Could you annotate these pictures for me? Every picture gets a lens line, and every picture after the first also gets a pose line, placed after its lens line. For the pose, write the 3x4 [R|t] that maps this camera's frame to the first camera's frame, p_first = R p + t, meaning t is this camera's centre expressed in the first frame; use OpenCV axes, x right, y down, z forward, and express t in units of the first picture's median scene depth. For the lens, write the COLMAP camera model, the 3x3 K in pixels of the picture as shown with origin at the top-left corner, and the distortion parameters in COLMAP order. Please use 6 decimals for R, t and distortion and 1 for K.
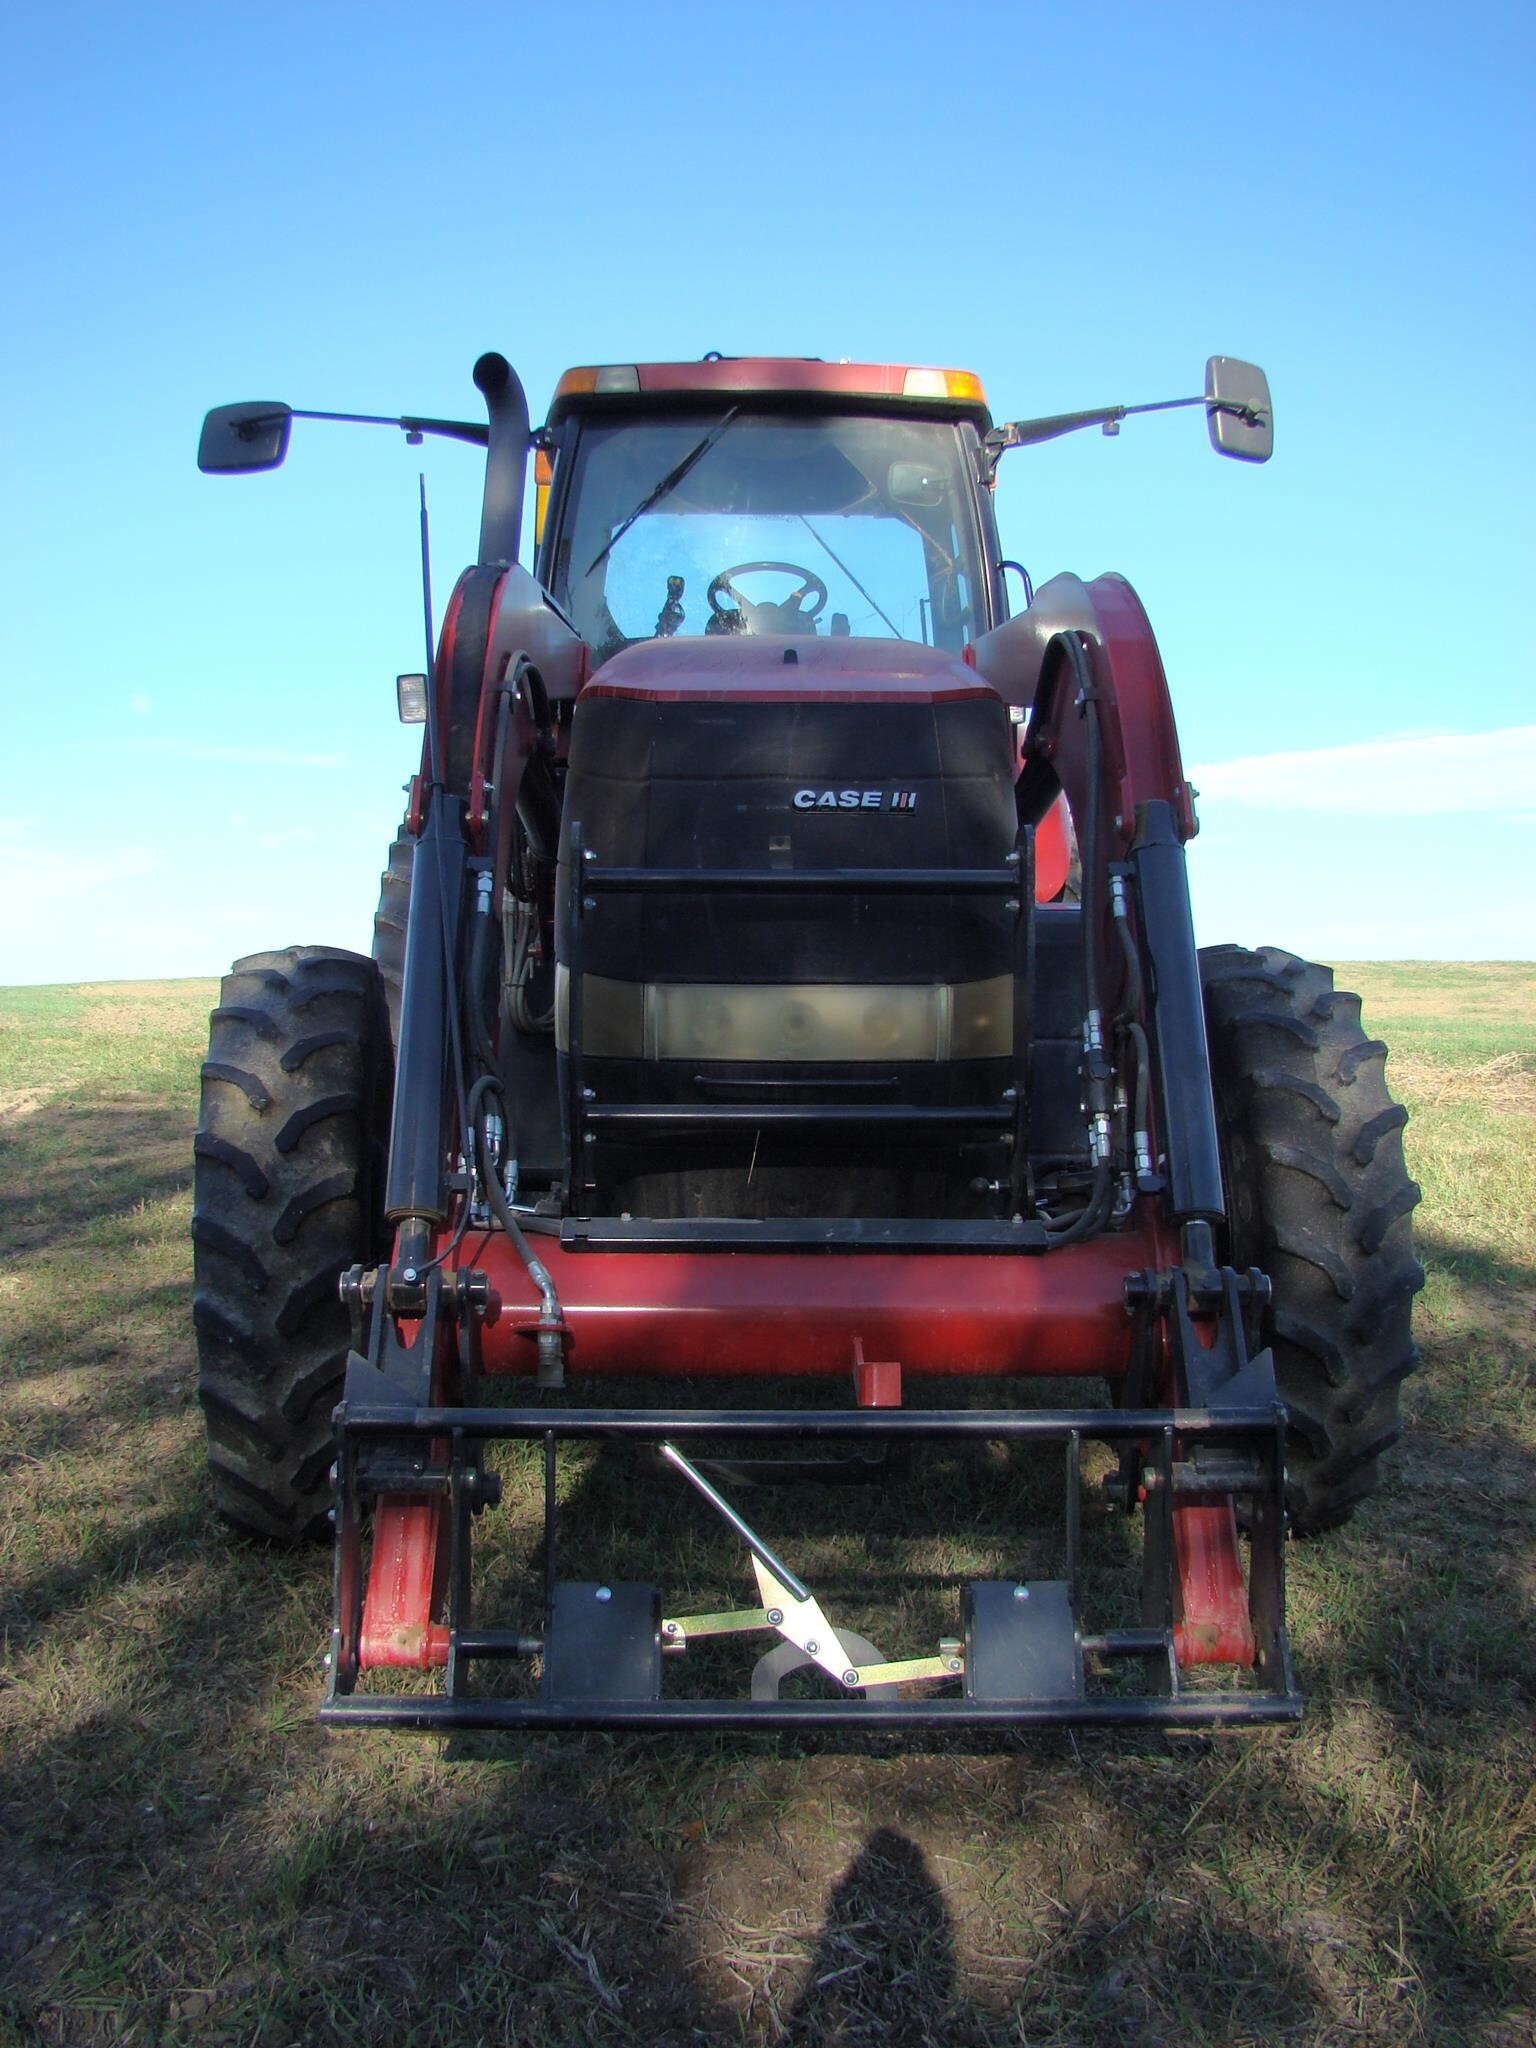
lens RADIAL K [[1930.5, 0, 768.0], [0, 1930.5, 1024.0], [0, 0, 1]] dist [-0.176384, 0.120594]
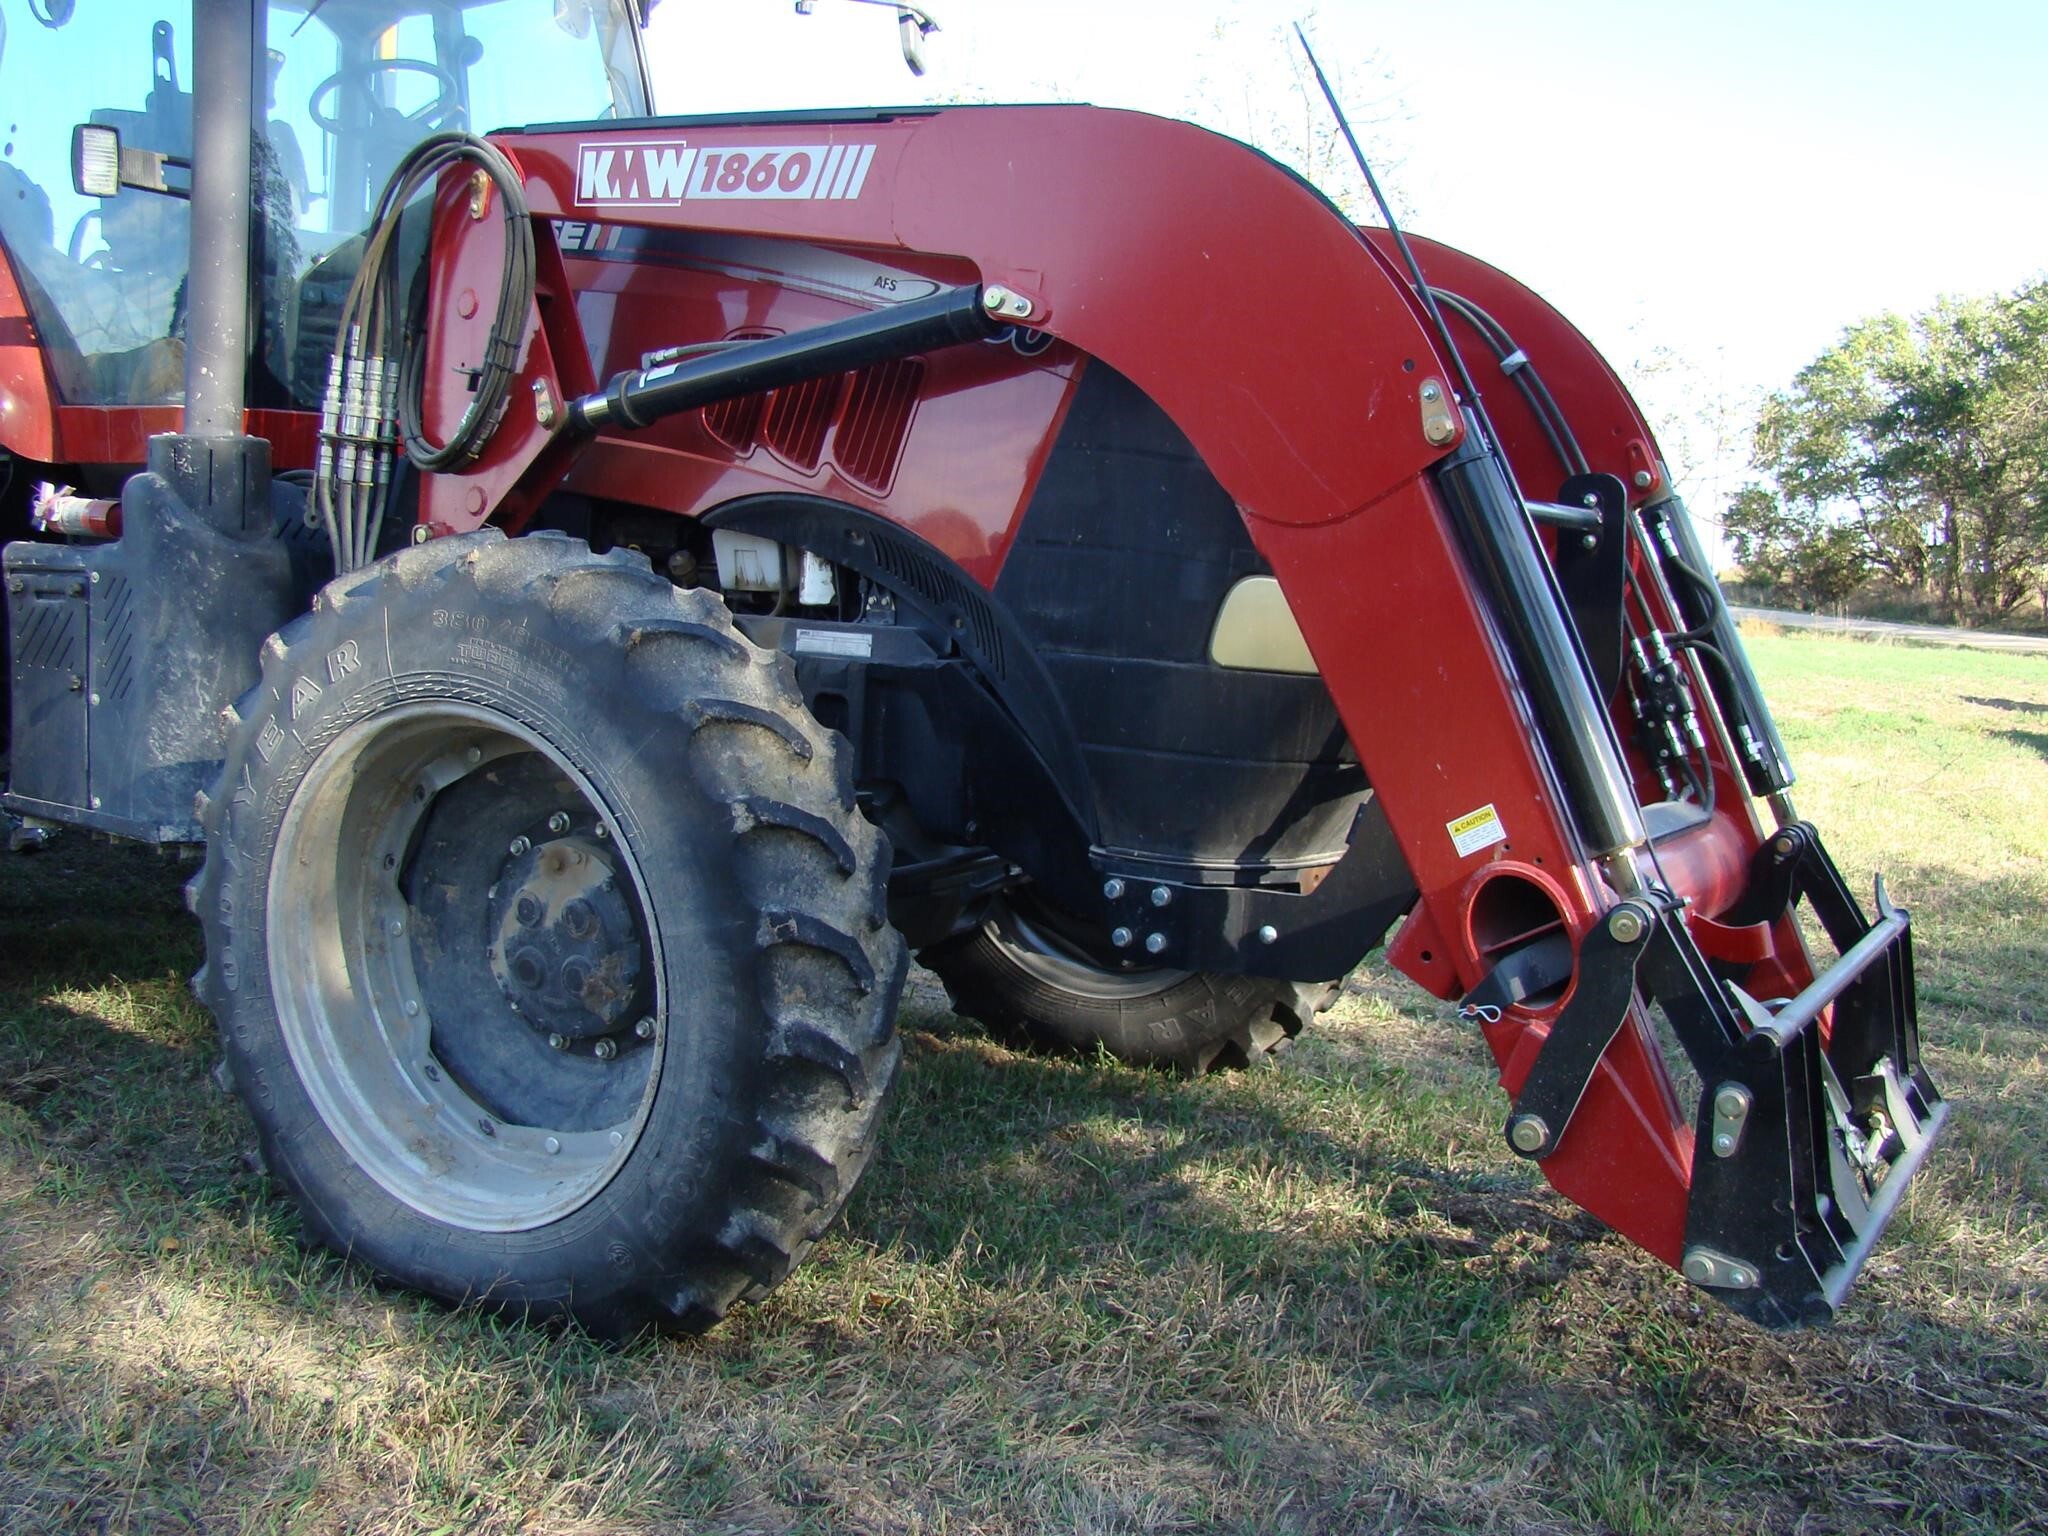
lens RADIAL K [[1930.5, 0, 1007.8], [0, 1930.5, 770.7], [0, 0, 1]] dist [-0.176384, 0.120594]
pose [[0.561551, -0.071274, 0.824366, -1.013458], [-0.007346, 0.995815, 0.091101, -0.023156], [-0.827409, -0.057214, 0.558677, 0.613533]]
